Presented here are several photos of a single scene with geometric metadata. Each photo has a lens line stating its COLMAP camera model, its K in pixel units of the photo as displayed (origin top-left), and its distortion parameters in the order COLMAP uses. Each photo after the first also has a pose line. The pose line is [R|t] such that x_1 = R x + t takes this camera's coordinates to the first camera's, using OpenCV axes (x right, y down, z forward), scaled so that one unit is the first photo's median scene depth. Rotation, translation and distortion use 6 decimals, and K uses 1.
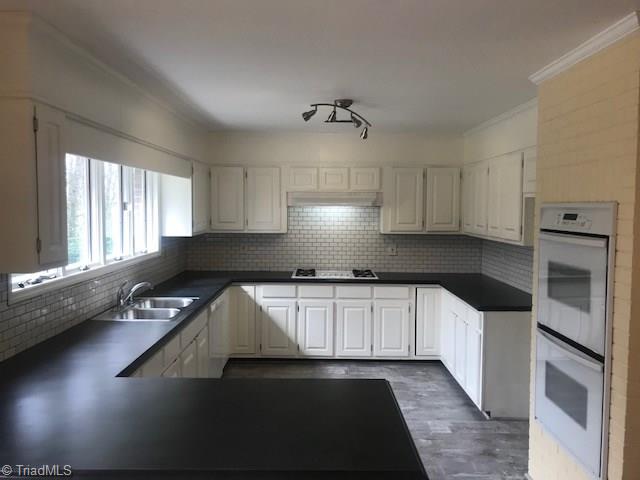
lens RADIAL K [[525.1, 0, 320.0], [0, 525.1, 240.0], [0, 0, 1]] dist [0.014786, 0.000017]
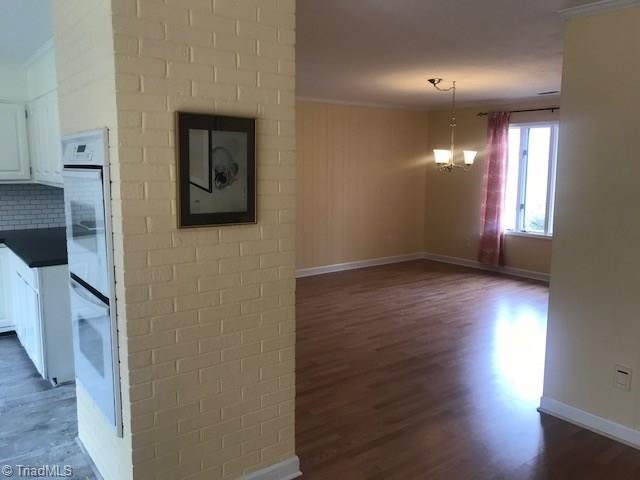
lens RADIAL K [[524.5, 0, 319.8], [0, 524.5, 231.5], [0, 0, 1]] dist [0.009330, 0.004078]
pose [[0.799034, -0.075003, 0.596590, 0.179839], [0.037387, 0.996467, 0.075202, 0.030676], [-0.600123, -0.037784, 0.799015, 0.030366]]
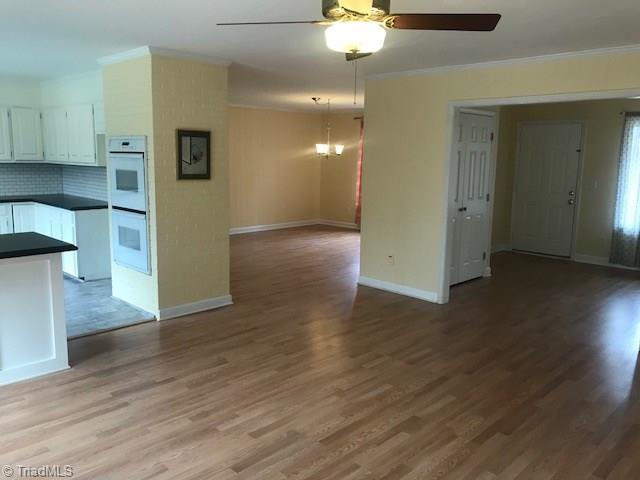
lens RADIAL K [[525.1, 0, 320.0], [0, 525.1, 240.0], [0, 0, 1]] dist [0.014786, 0.000017]
pose [[0.703153, -0.104921, 0.703255, -0.273942], [0.031446, 0.992674, 0.116659, 0.069381], [-0.710343, -0.059915, 0.701301, -0.578668]]
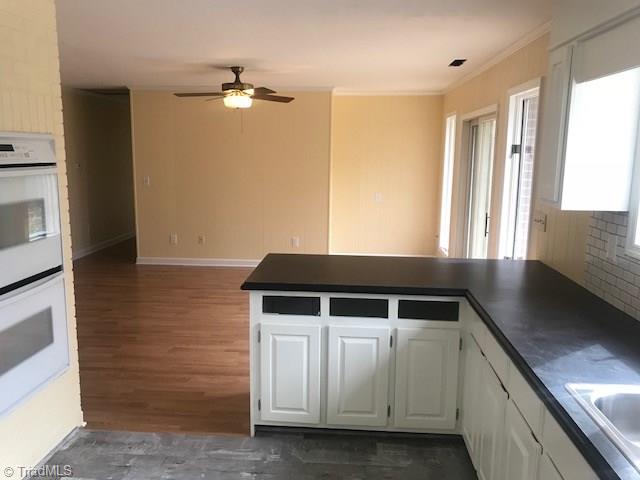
lens RADIAL K [[525.1, 0, 320.0], [0, 525.1, 240.0], [0, 0, 1]] dist [0.014786, 0.000017]
pose [[-0.997577, -0.027988, 0.063694, -0.076828], [-0.012281, 0.971976, 0.234758, -0.075349], [-0.068479, 0.233407, -0.969965, 1.298772]]
